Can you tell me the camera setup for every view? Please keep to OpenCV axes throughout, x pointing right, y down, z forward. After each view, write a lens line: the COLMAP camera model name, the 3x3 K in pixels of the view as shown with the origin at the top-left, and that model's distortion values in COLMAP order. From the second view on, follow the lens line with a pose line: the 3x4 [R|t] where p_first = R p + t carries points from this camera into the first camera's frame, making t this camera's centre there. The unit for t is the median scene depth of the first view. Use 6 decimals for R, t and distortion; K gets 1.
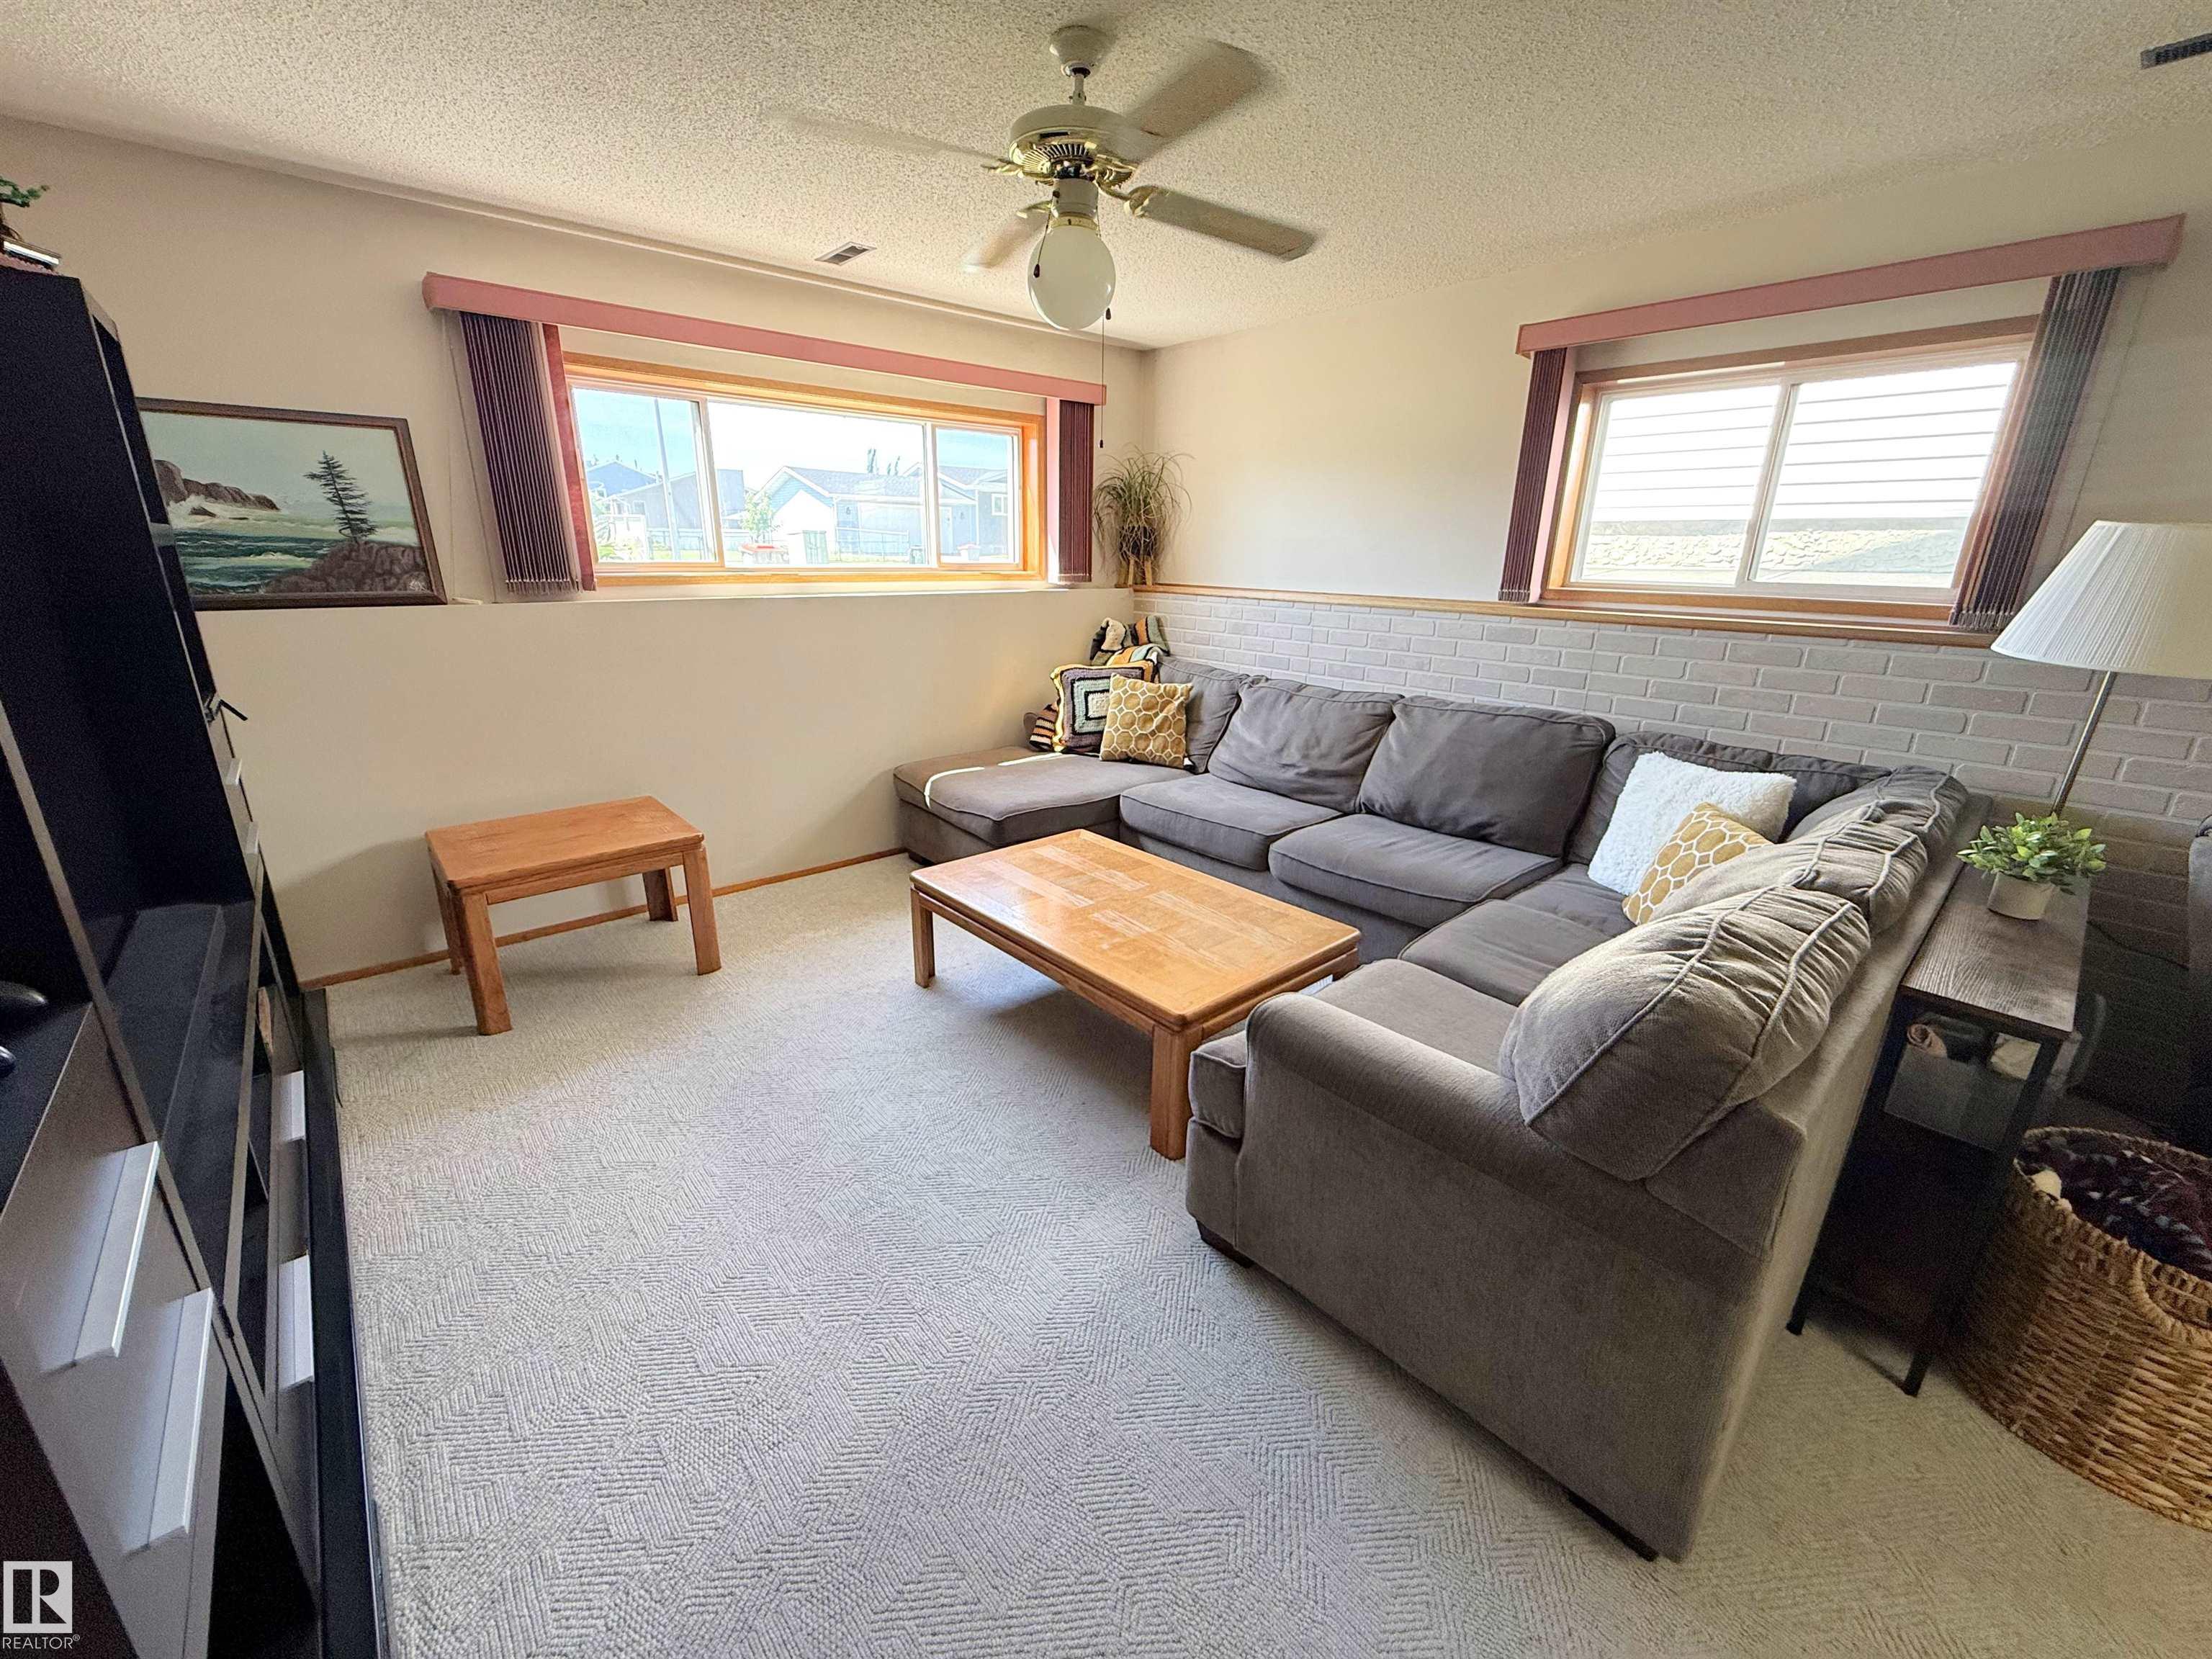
lens RADIAL K [[882.8, 0, 1097.9], [0, 882.8, 830.6], [0, 0, 1]] dist [-0.001639, -0.000099]
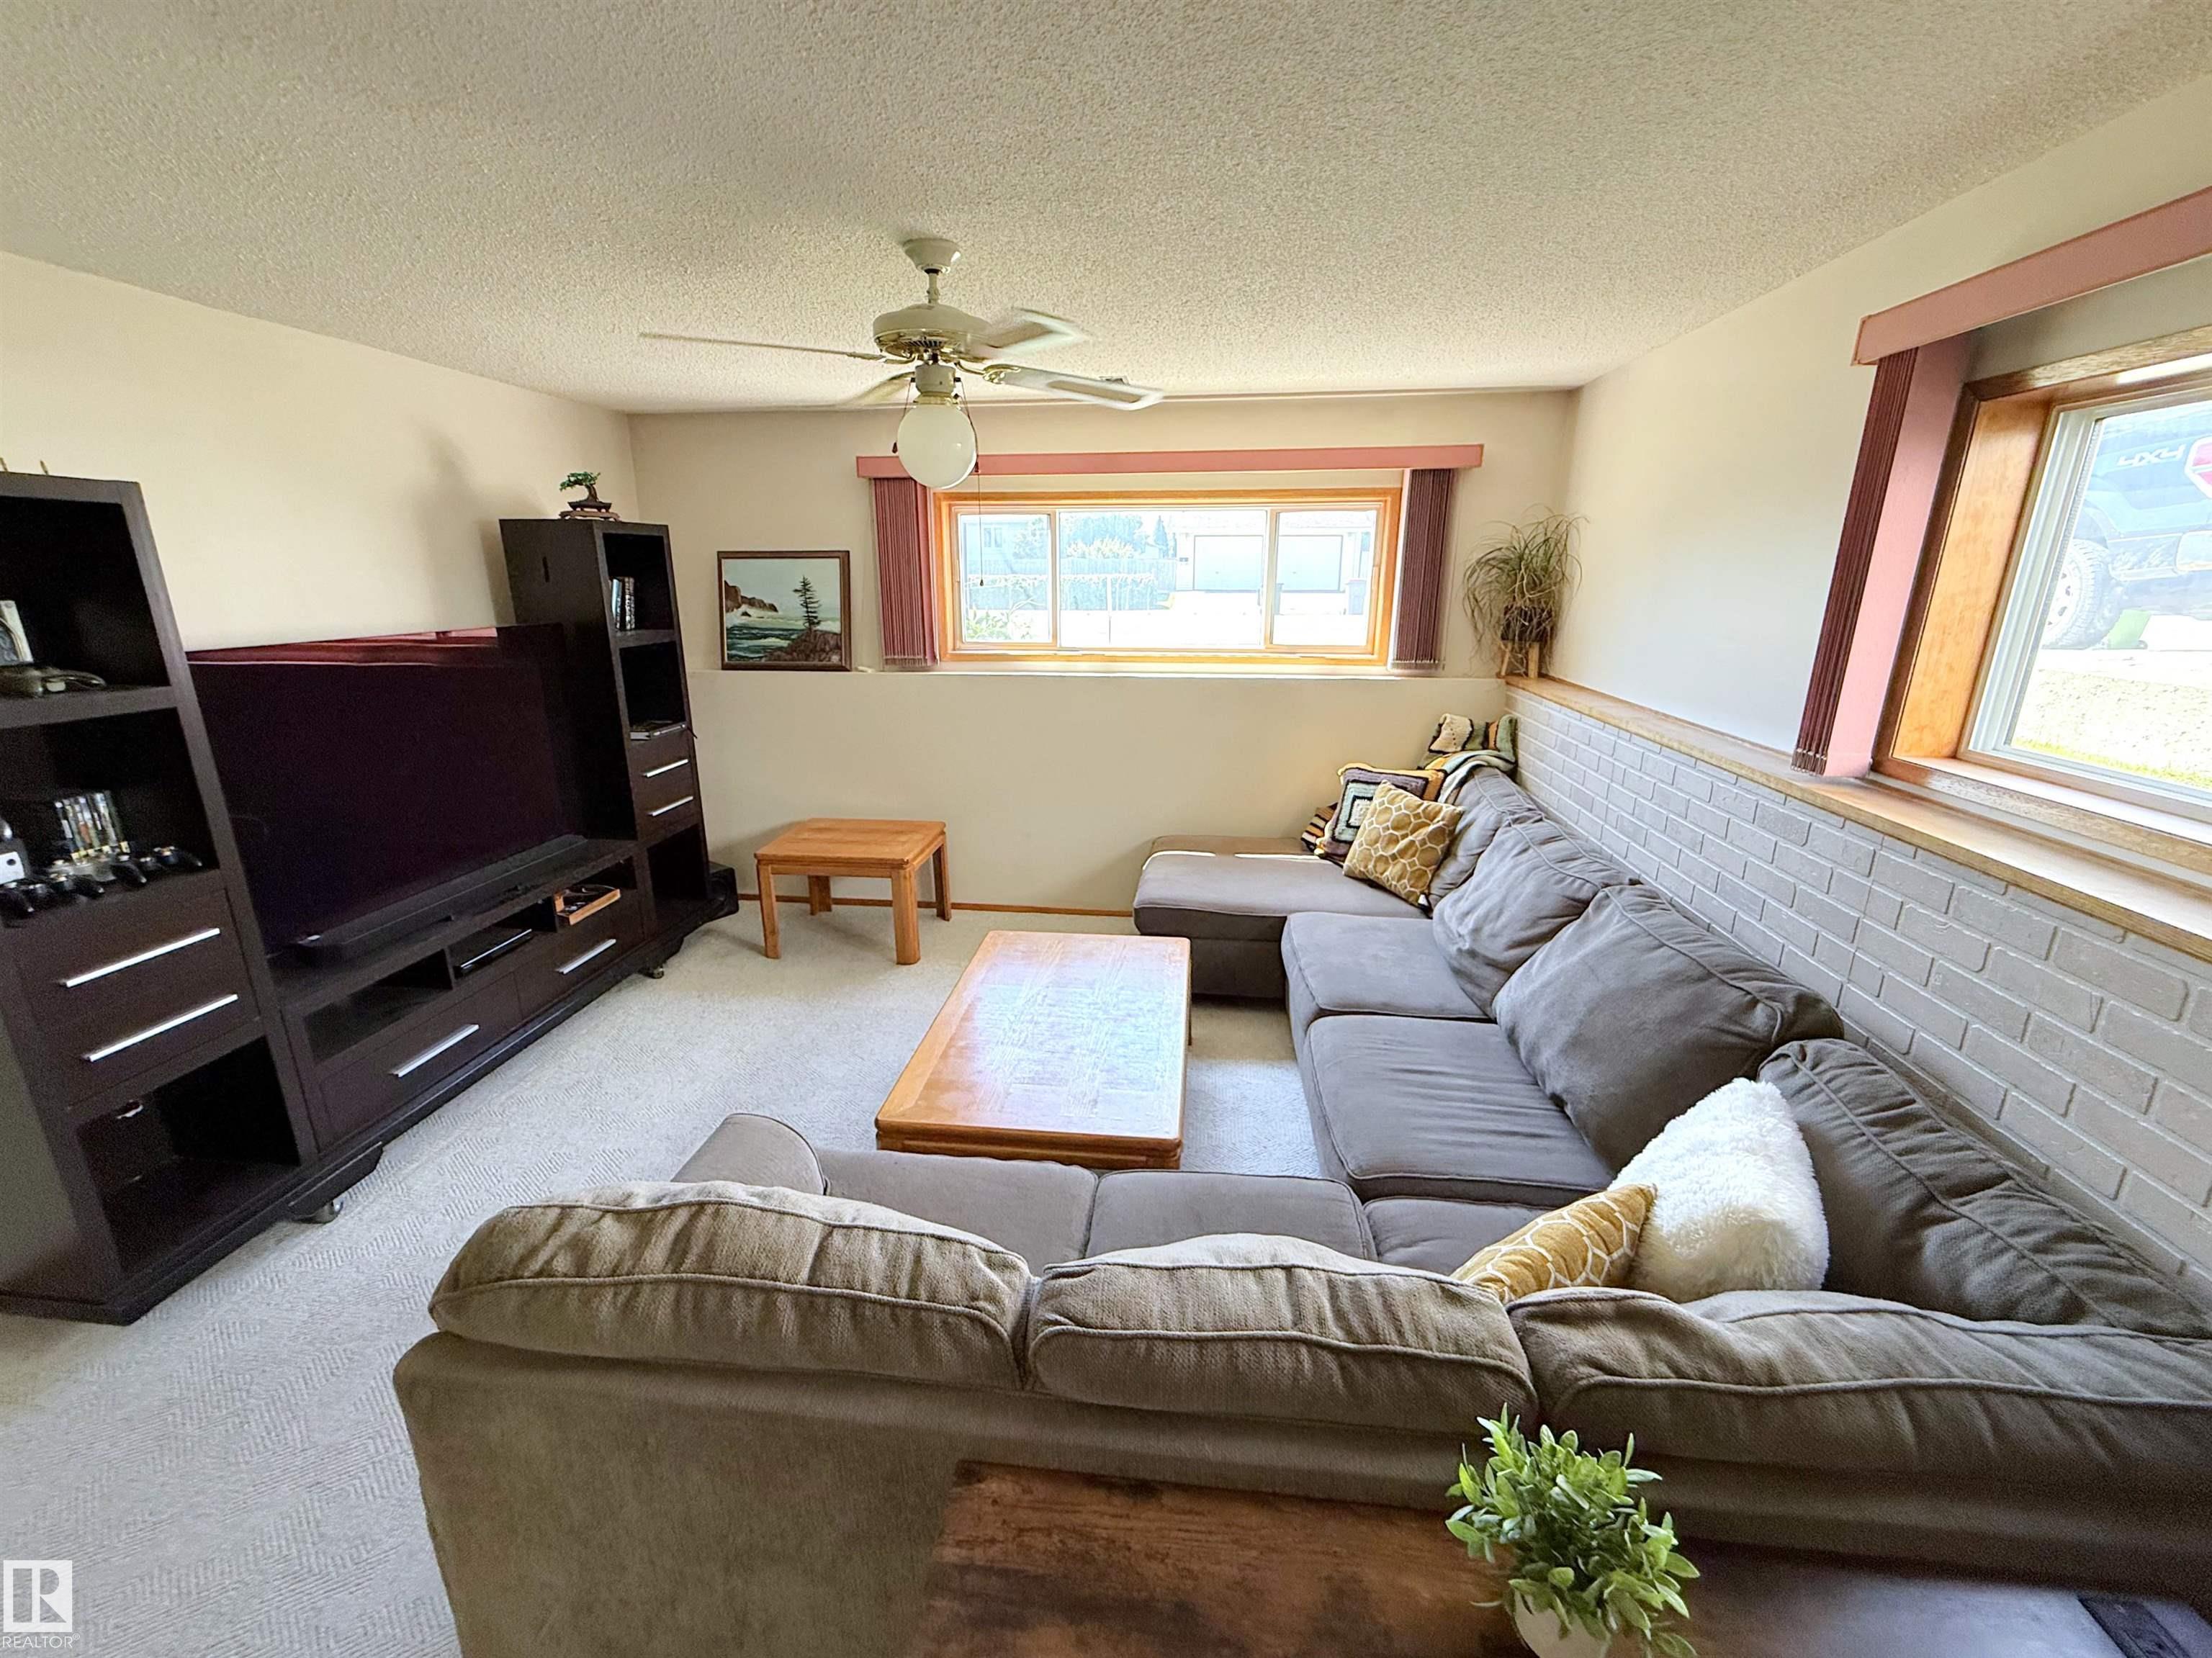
lens RADIAL K [[906.4, 0, 1096.9], [0, 906.4, 833.2], [0, 0, 1]] dist [-0.001044, -0.000224]
pose [[0.666754, 0.193323, -0.719768, 0.574053], [-0.215336, 0.974552, 0.062280, -0.146392], [0.713491, 0.113467, 0.691416, 0.227312]]
